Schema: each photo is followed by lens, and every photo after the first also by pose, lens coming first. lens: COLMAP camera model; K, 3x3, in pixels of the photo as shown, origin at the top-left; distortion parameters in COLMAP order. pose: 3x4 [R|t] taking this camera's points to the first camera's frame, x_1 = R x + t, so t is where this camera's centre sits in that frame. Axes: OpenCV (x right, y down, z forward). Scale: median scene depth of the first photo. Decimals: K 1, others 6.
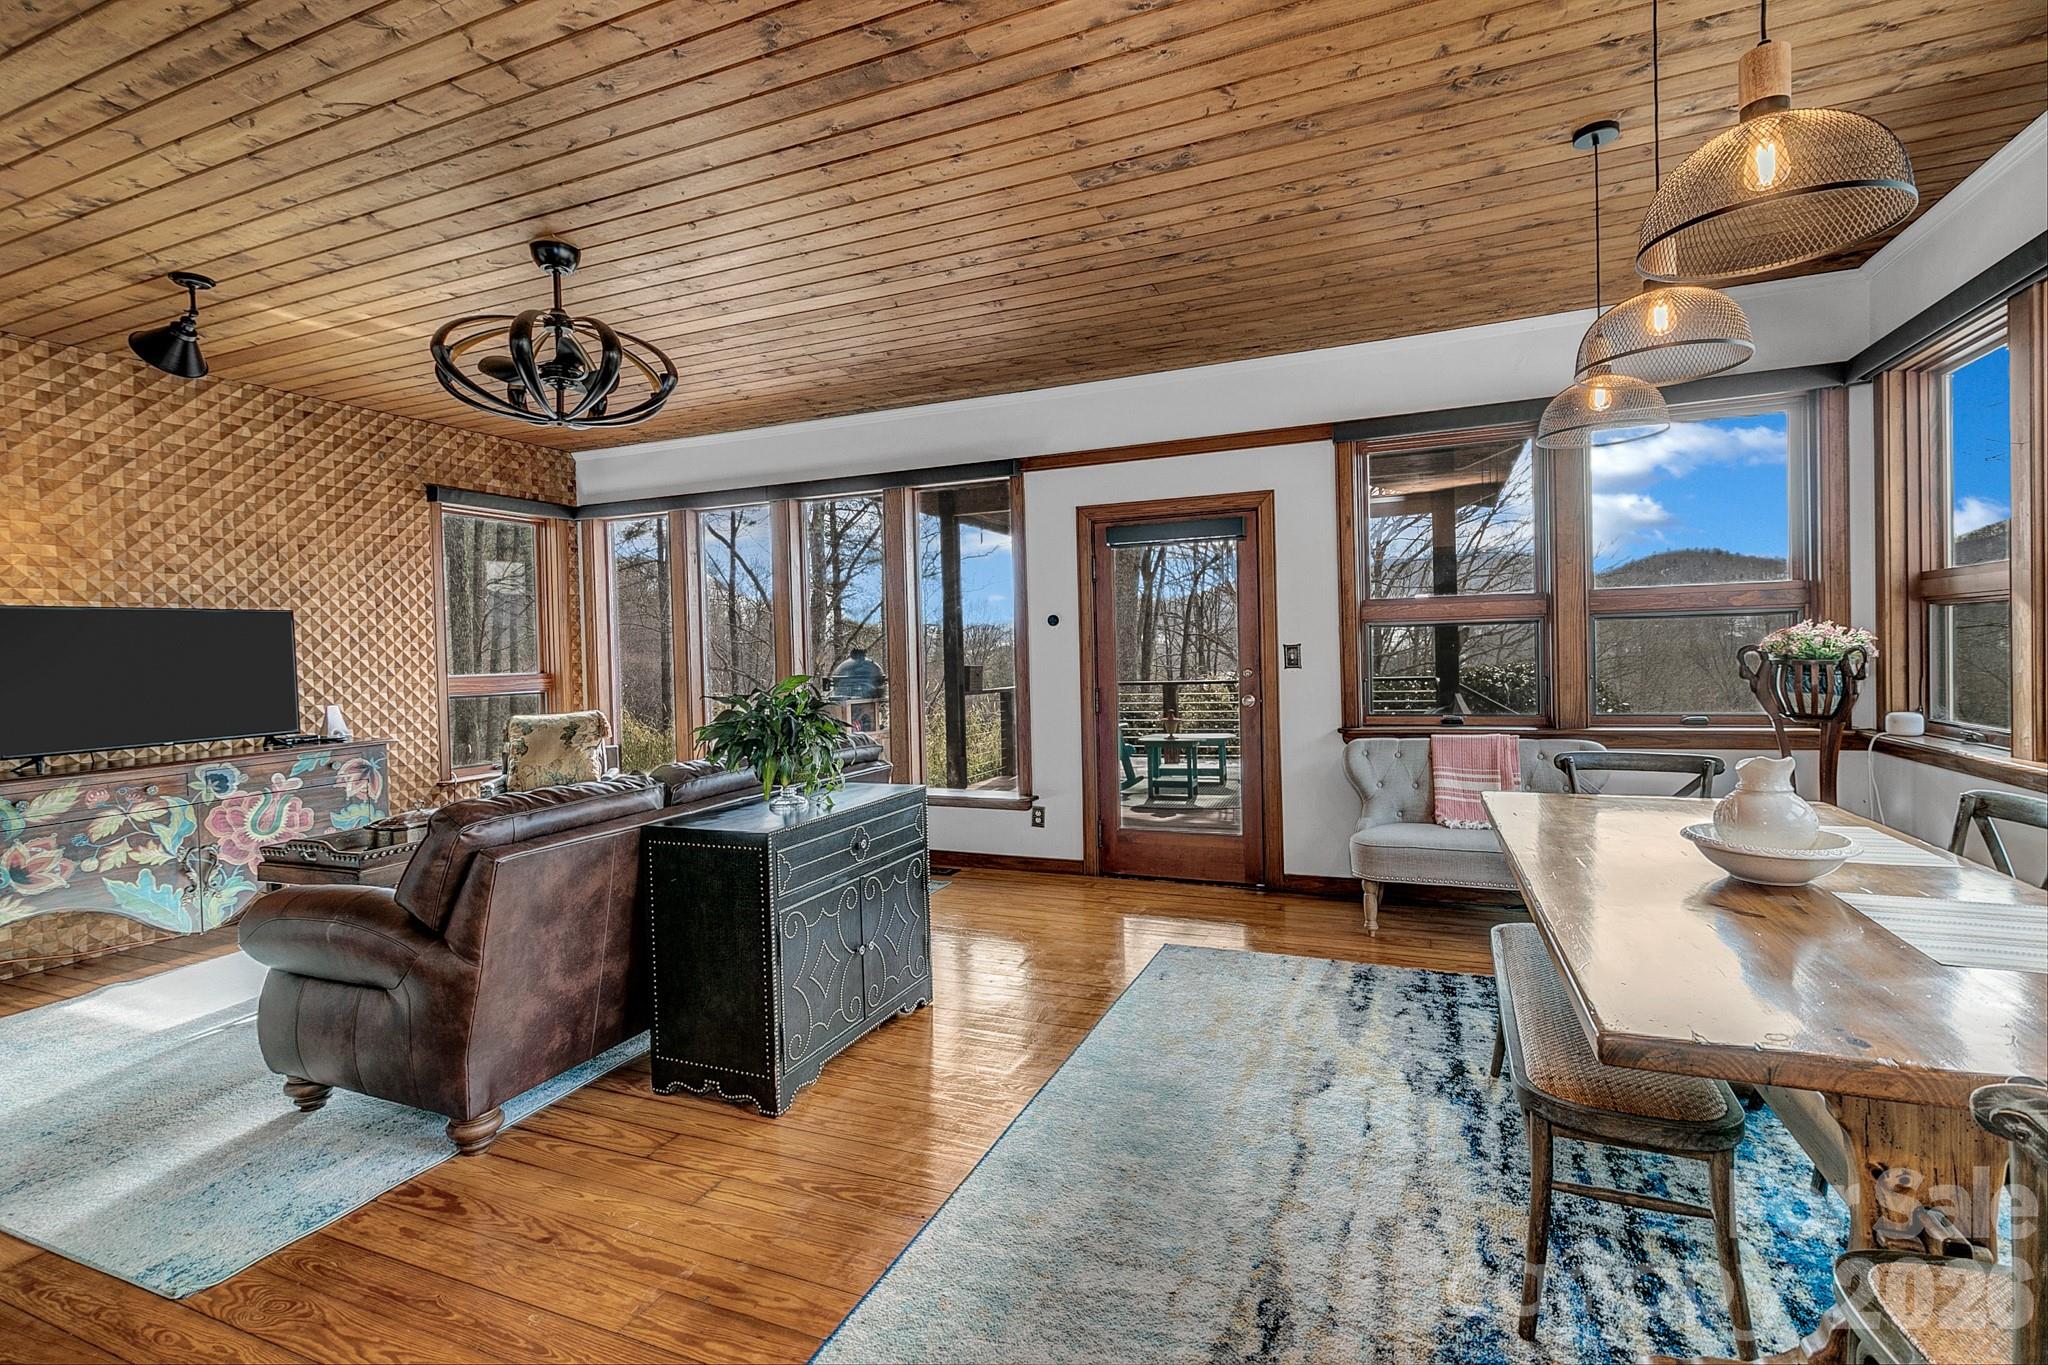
lens RADIAL K [[938.3, 0, 1016.9], [0, 938.3, 671.0], [0, 0, 1]] dist [0.006565, -0.000036]
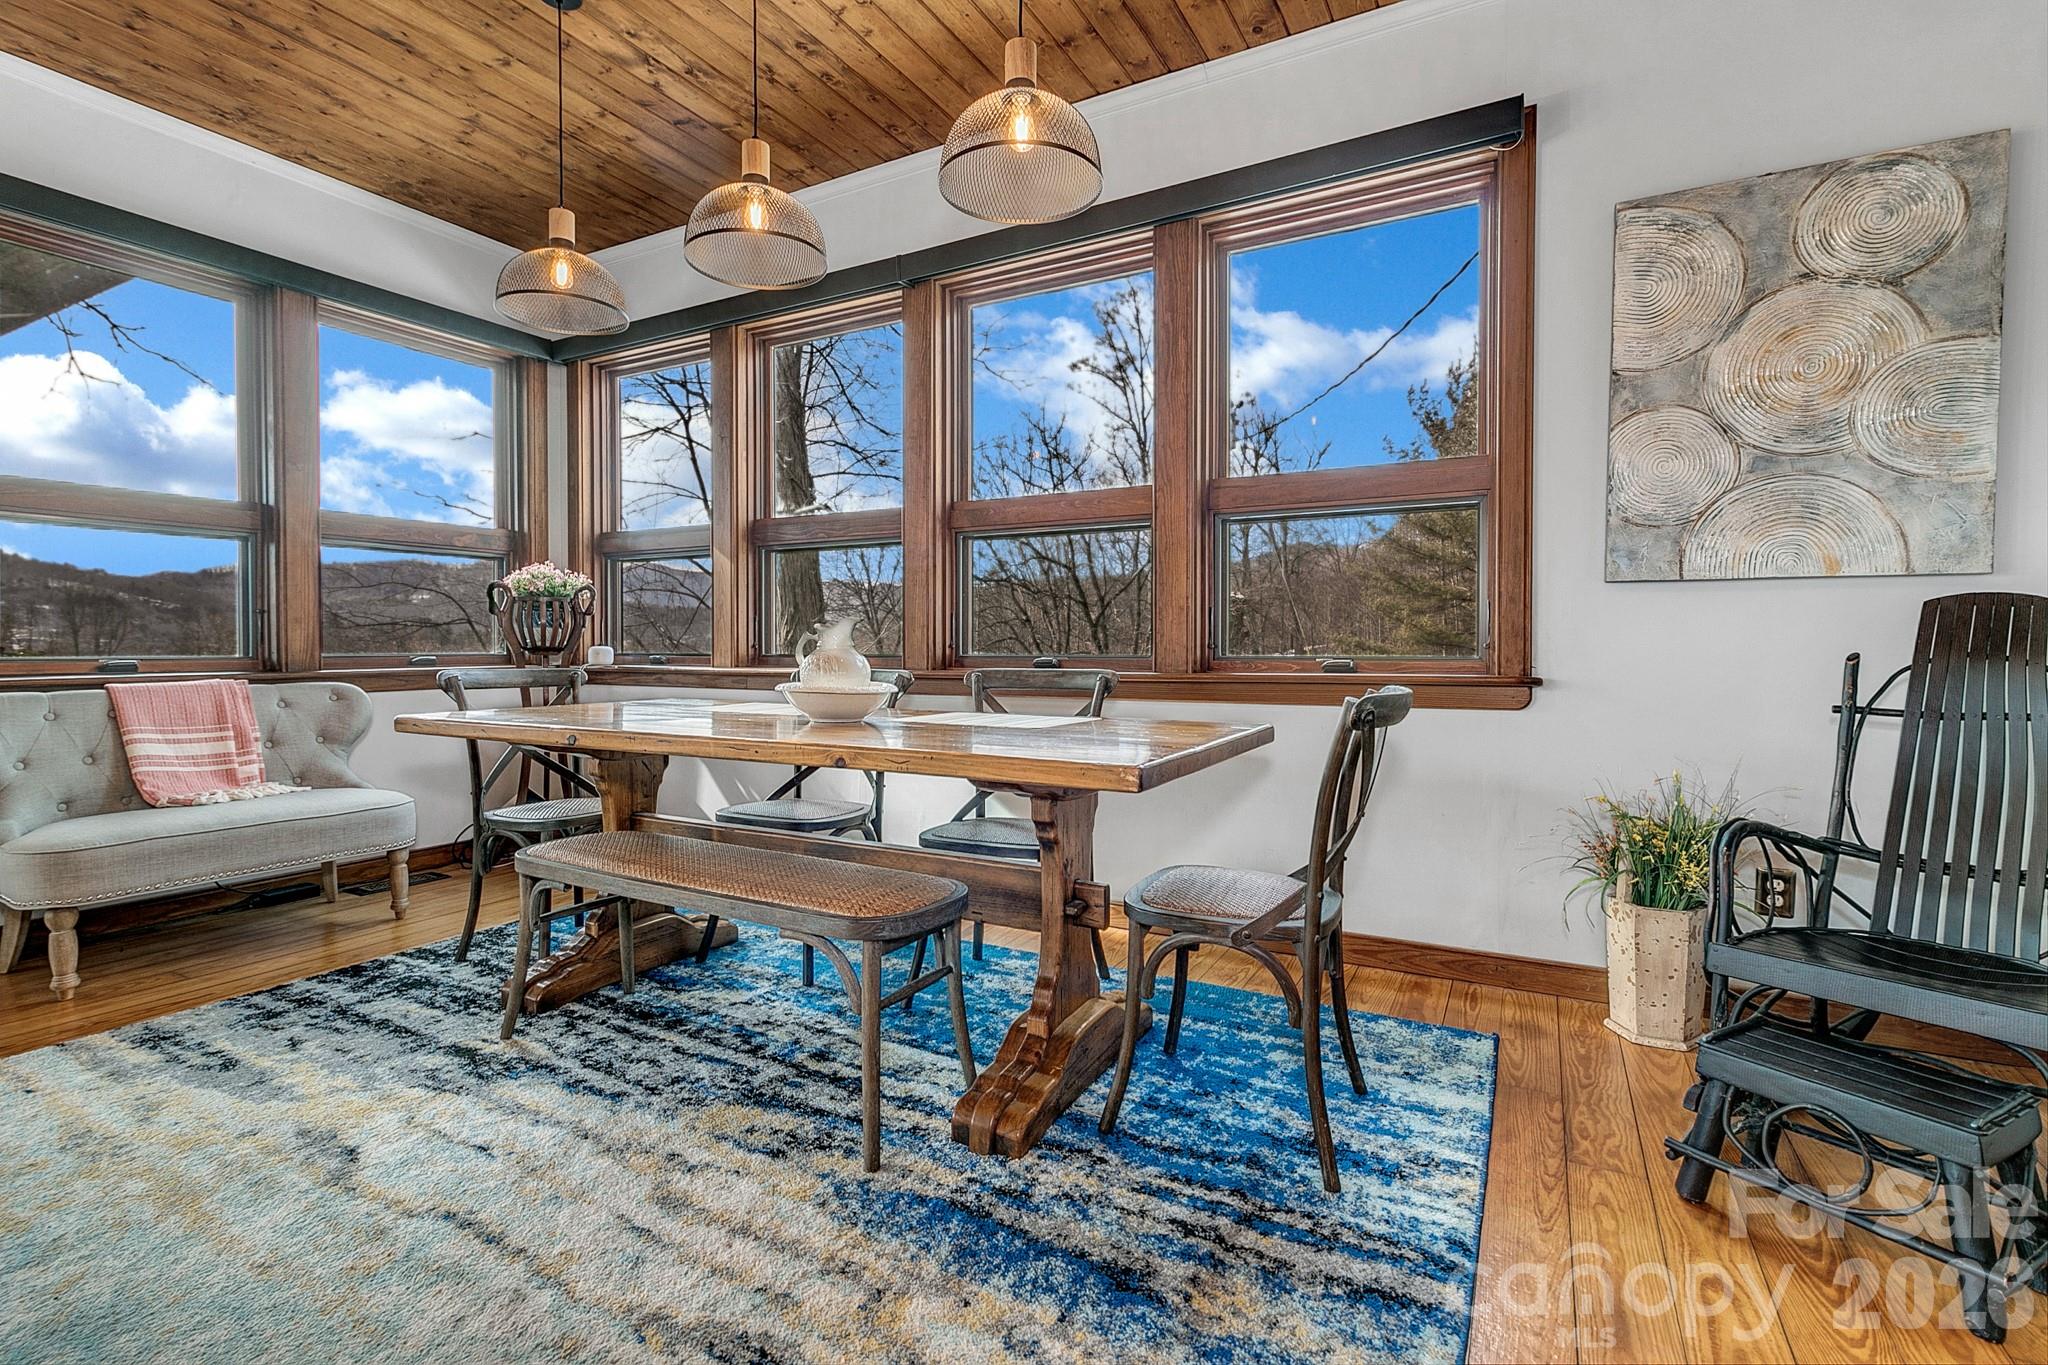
lens RADIAL K [[938.3, 0, 1022.0], [0, 938.3, 661.4], [0, 0, 1]] dist [0.006565, -0.000036]
pose [[0.104661, 0.009249, 0.994465, -0.207640], [0.017614, 0.999783, -0.011152, 0.090711], [-0.994352, 0.018683, 0.104475, 0.355408]]
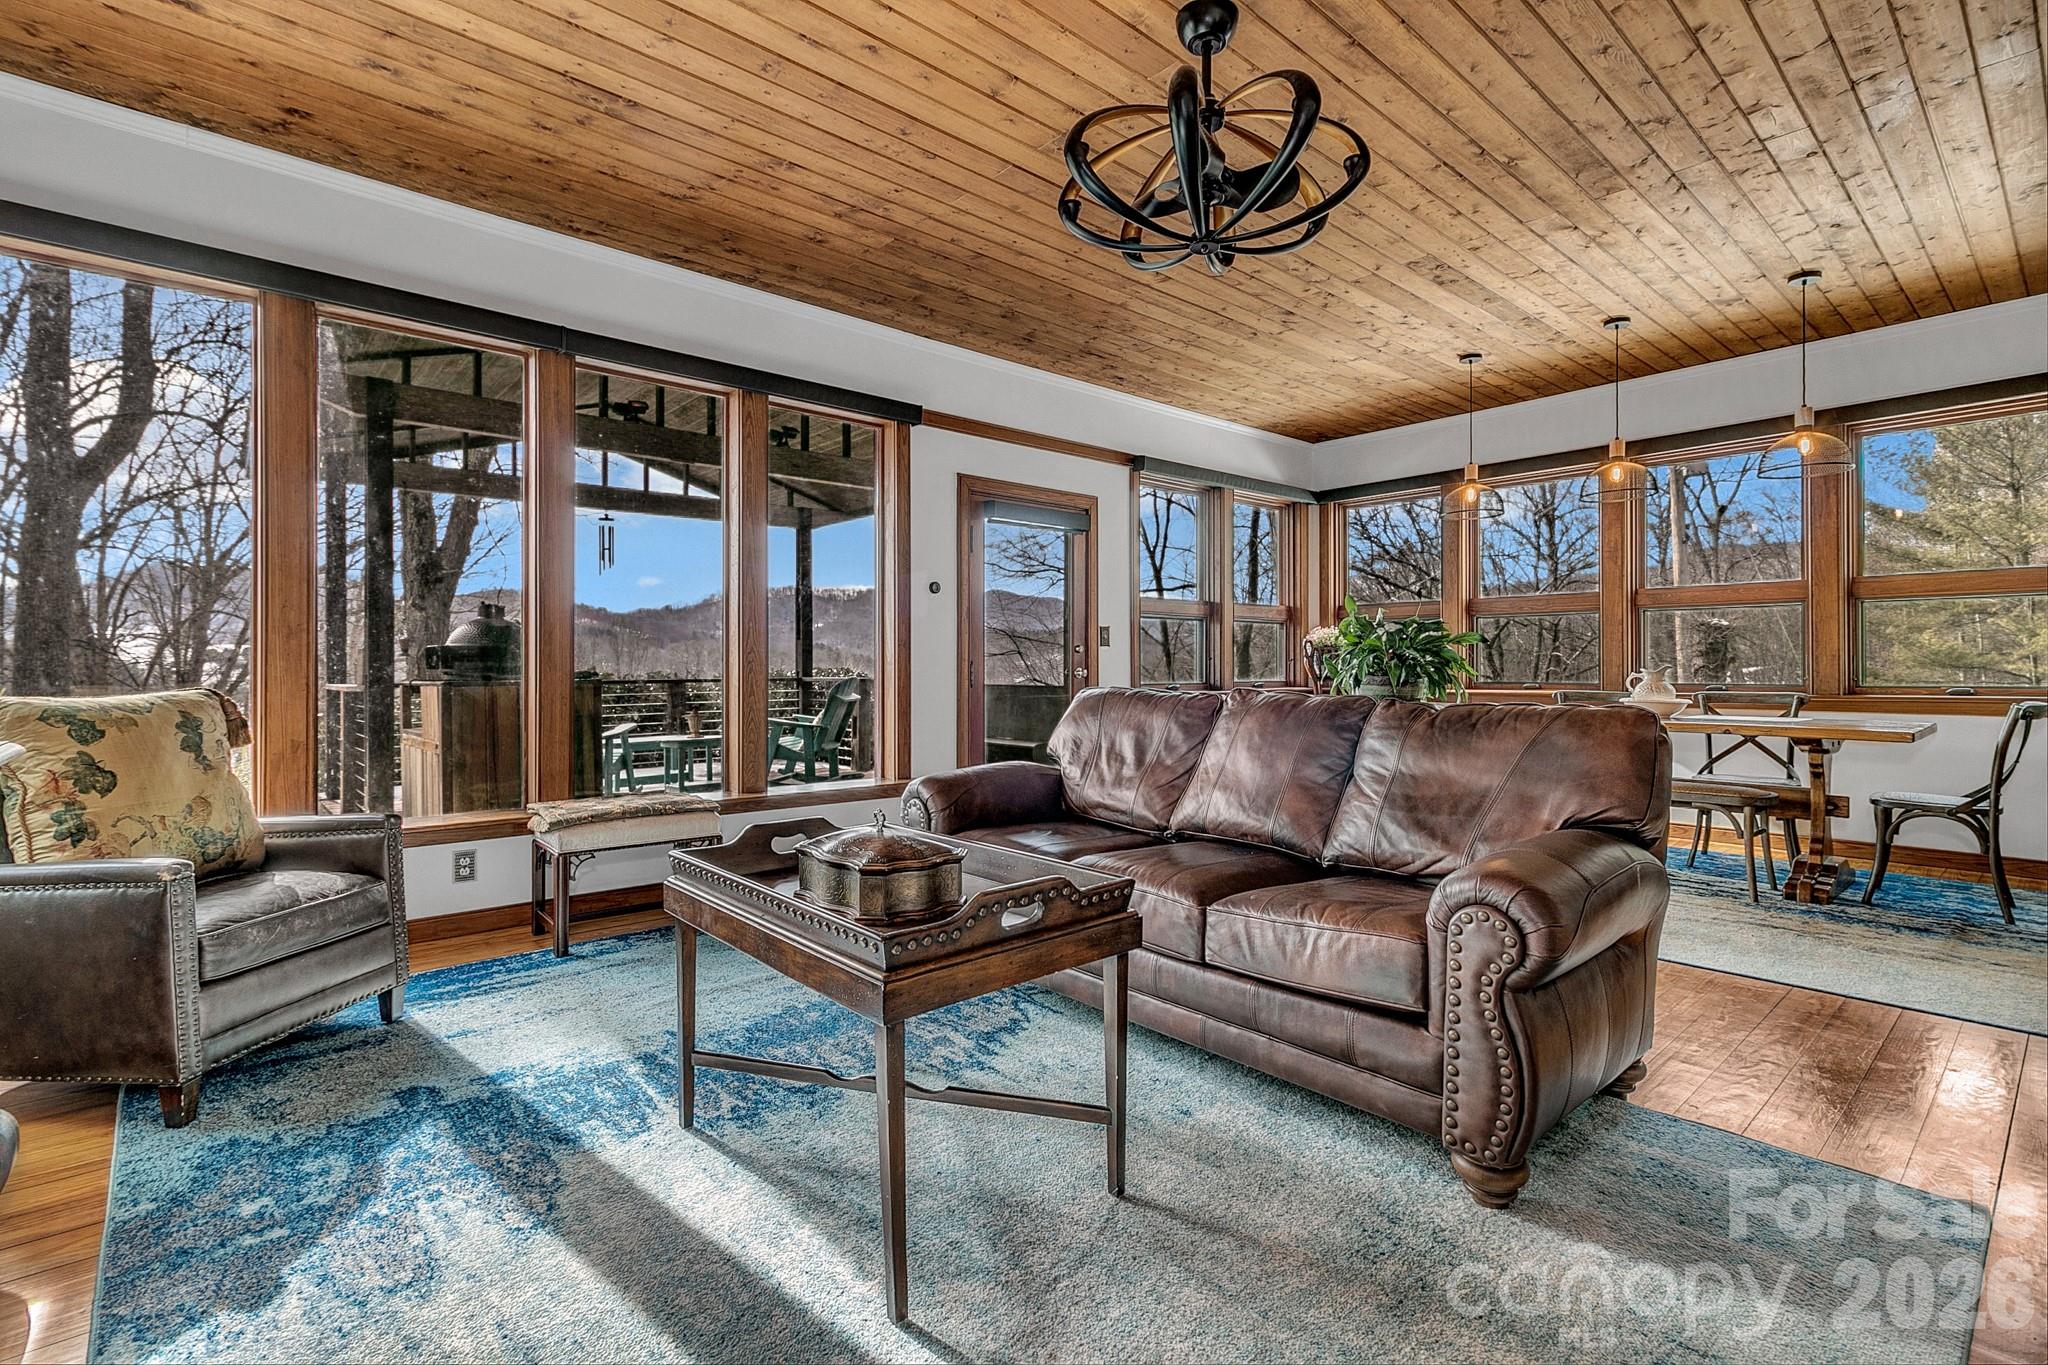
lens RADIAL K [[938.3, 0, 1018.1], [0, 938.3, 671.2], [0, 0, 1]] dist [0.006565, -0.000036]
pose [[0.437903, 0.020359, 0.898792, -1.168362], [0.009347, 0.999586, -0.027197, 0.085870], [-0.898973, 0.020311, 0.437532, 0.786311]]
